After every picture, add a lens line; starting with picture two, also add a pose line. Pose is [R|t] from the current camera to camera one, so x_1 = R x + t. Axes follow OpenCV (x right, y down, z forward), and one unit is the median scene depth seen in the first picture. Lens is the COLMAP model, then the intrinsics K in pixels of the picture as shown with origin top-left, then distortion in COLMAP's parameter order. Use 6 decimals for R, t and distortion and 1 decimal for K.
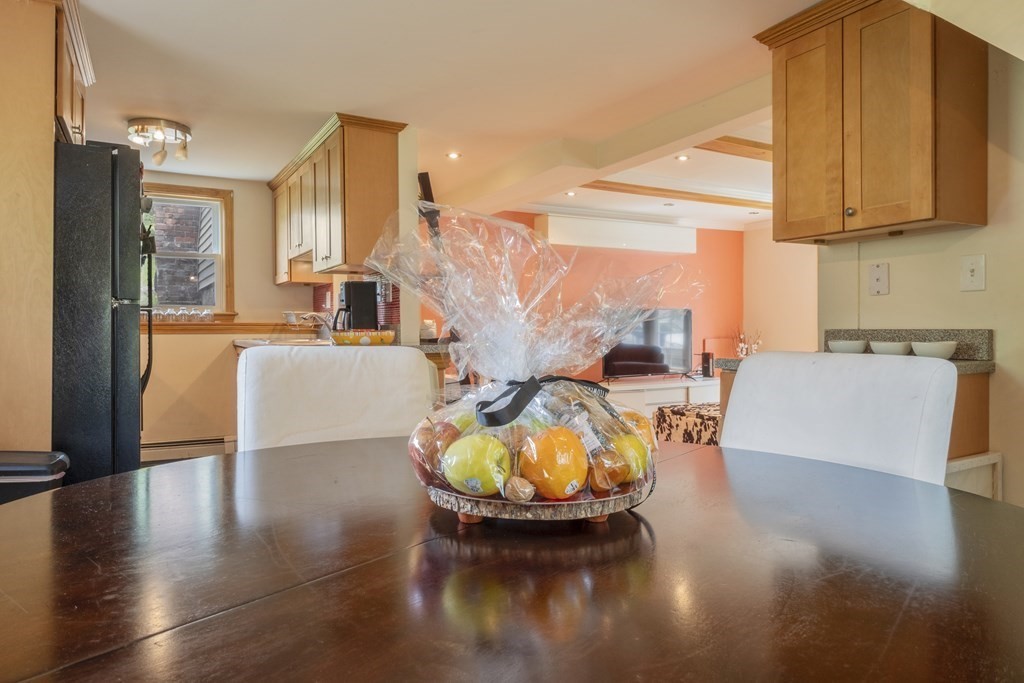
lens RADIAL K [[643.4, 0, 513.9], [0, 643.4, 337.2], [0, 0, 1]] dist [-0.001856, -0.000570]
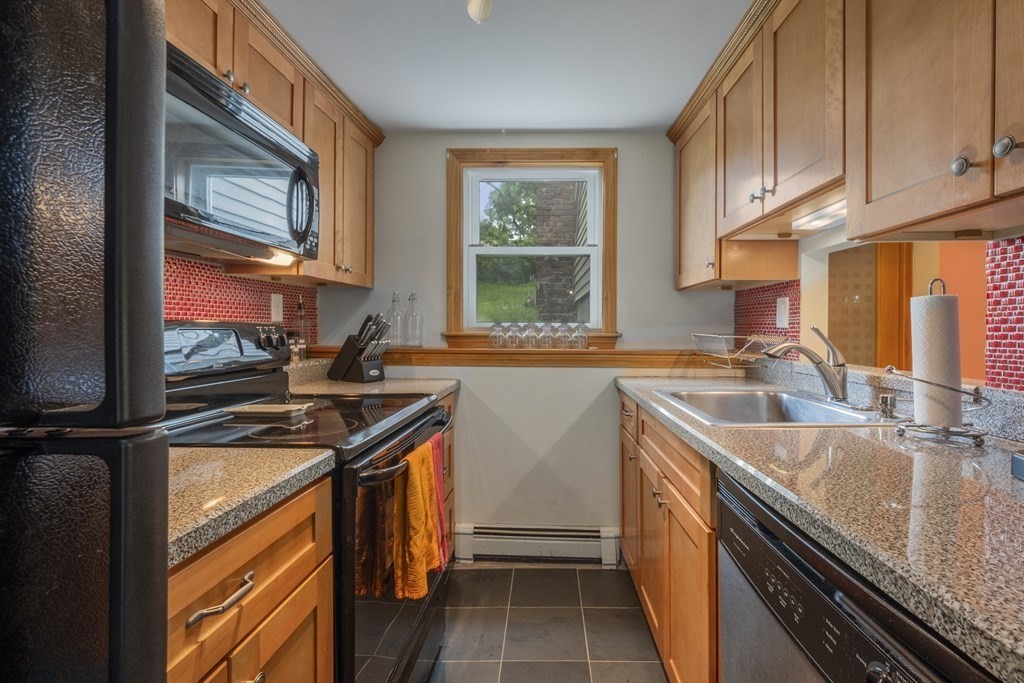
lens RADIAL K [[451.3, 0, 512.6], [0, 451.3, 333.6], [0, 0, 1]] dist [0.000308, 0.000038]
pose [[0.824450, 0.014440, -0.565750, -0.257380], [-0.016364, 0.999865, 0.001674, -0.036452], [0.565698, 0.007878, 0.824575, 0.551626]]
